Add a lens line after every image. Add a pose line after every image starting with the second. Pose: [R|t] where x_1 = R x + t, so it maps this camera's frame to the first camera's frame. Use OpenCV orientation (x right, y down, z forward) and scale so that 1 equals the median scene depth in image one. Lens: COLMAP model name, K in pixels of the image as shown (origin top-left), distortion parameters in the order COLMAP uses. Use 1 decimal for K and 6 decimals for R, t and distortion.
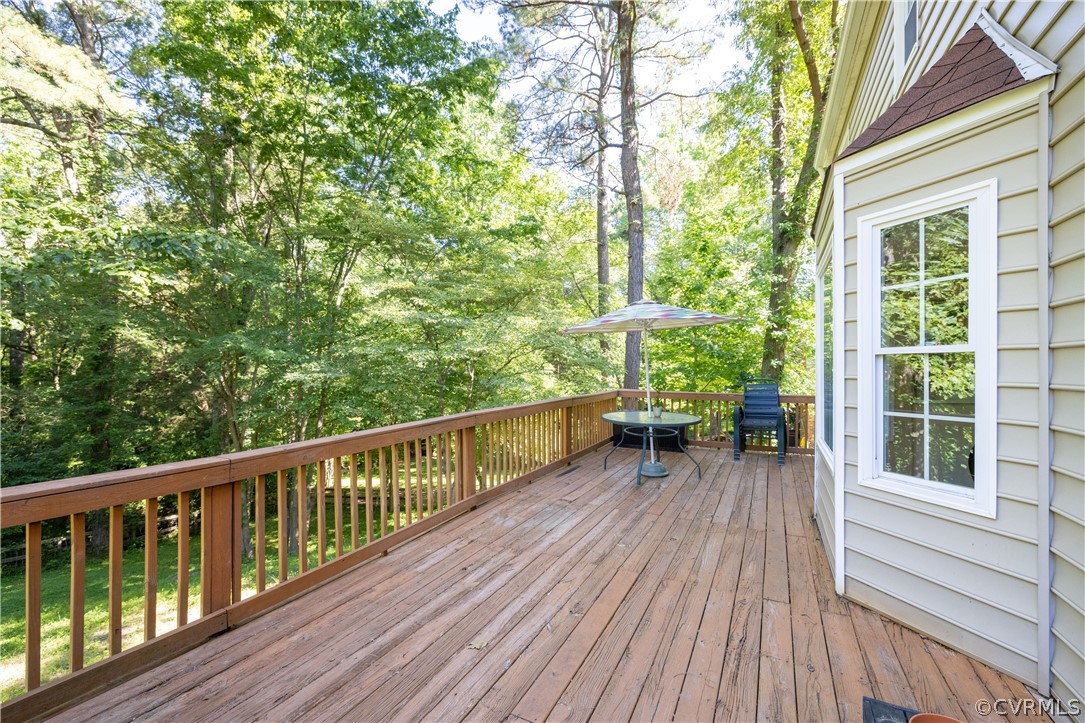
lens RADIAL K [[466.1, 0, 543.5], [0, 466.1, 365.5], [0, 0, 1]] dist [0.001658, 0.000310]
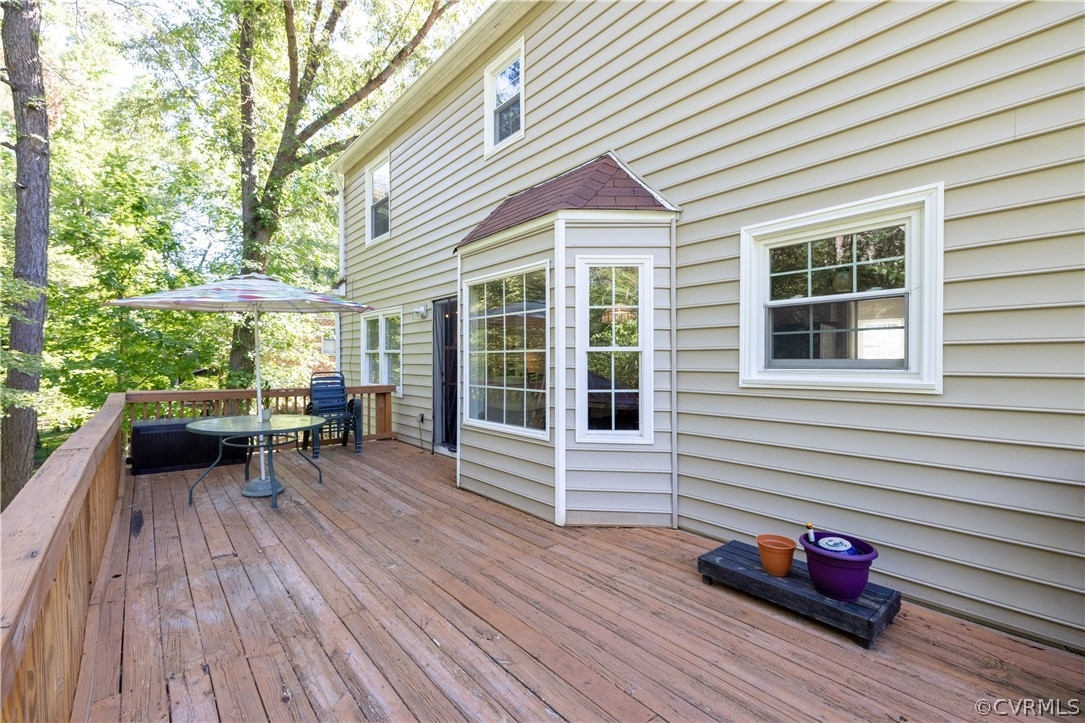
lens RADIAL K [[462.8, 0, 536.3], [0, 462.8, 360.1], [0, 0, 1]] dist [-0.000122, -0.000152]
pose [[0.399558, 0.001565, 0.916706, -0.447335], [-0.005758, 0.999983, 0.000803, 0.002235], [-0.916690, -0.005599, 0.399561, 0.365656]]
